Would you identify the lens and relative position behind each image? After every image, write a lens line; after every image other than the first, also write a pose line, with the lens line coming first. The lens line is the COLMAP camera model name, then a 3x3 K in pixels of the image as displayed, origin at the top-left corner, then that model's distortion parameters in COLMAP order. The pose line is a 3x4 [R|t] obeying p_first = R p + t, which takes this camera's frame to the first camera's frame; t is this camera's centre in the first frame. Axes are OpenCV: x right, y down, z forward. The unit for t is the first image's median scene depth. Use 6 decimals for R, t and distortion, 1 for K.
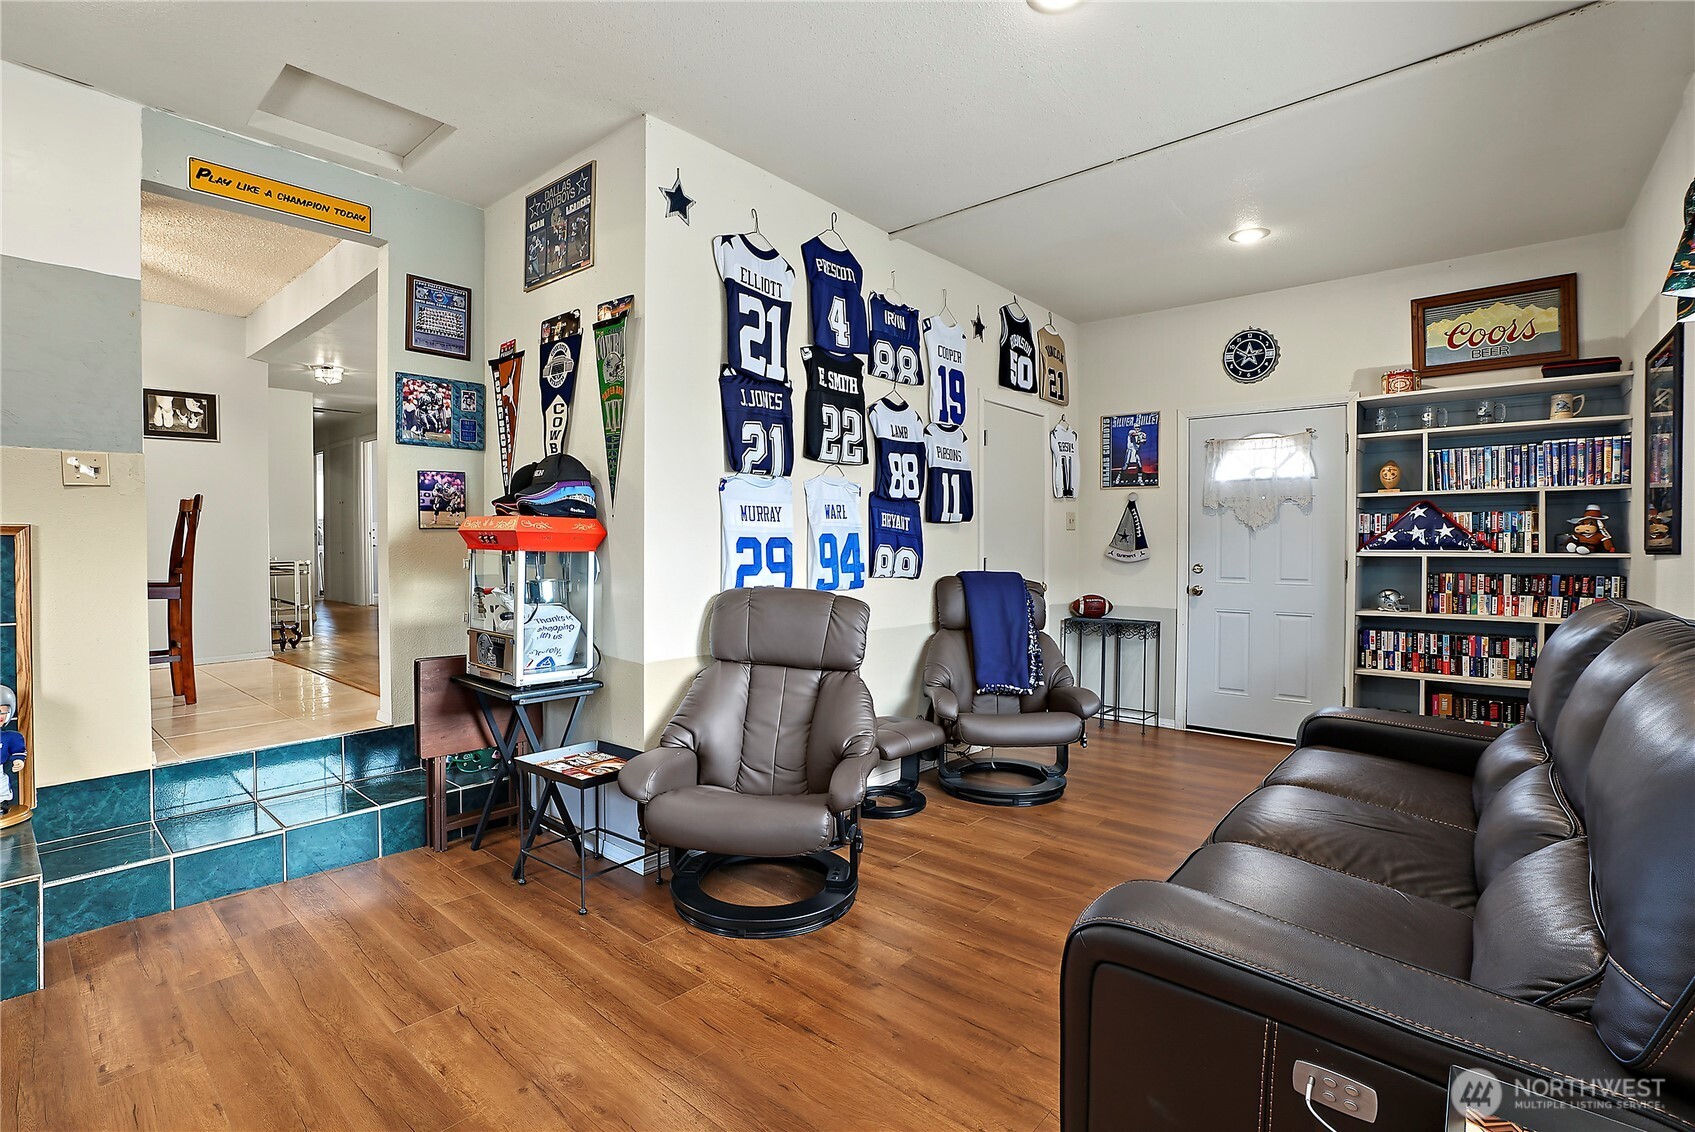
lens RADIAL K [[800.3, 0, 846.4], [0, 800.3, 554.3], [0, 0, 1]] dist [-0.071731, 0.024189]
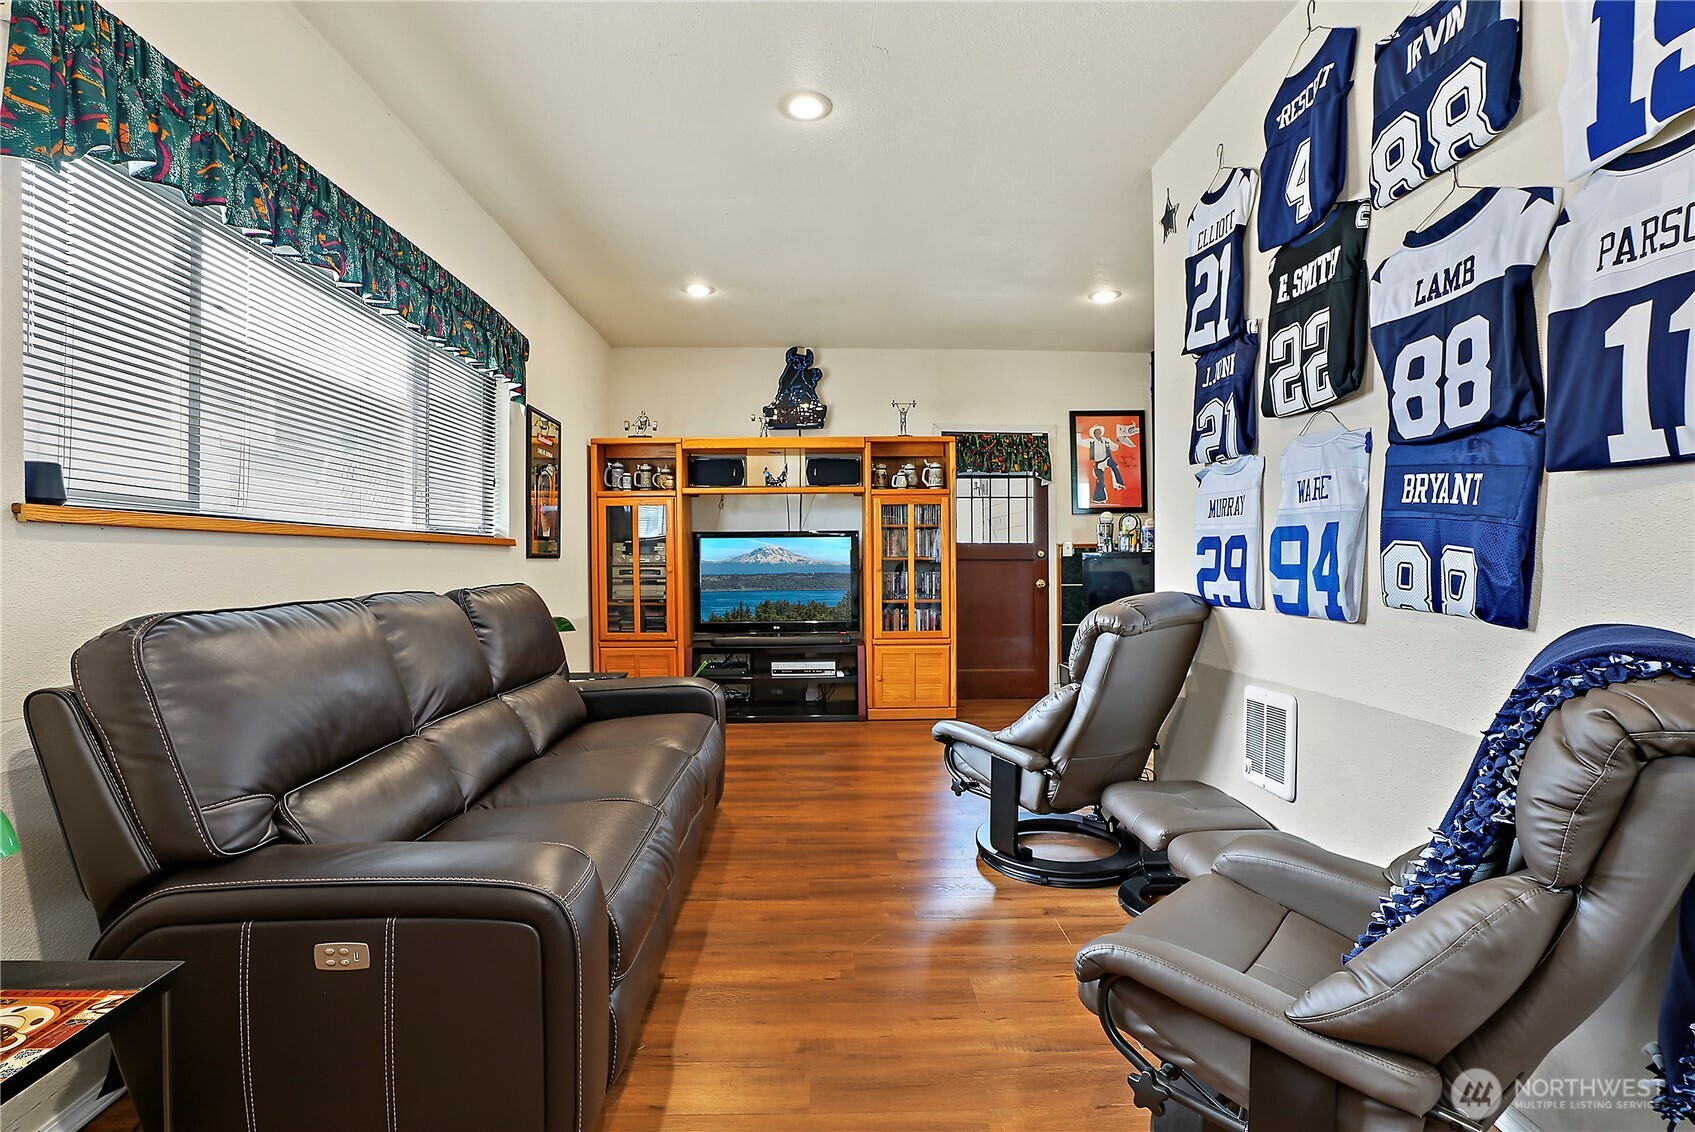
lens RADIAL K [[800.3, 0, 844.7], [0, 800.3, 566.4], [0, 0, 1]] dist [-0.071731, 0.024189]
pose [[-0.743953, 0.007456, -0.668190, 0.654851], [-0.010295, 0.999691, 0.022617, -0.004079], [0.668153, 0.023705, -0.743646, 1.212783]]
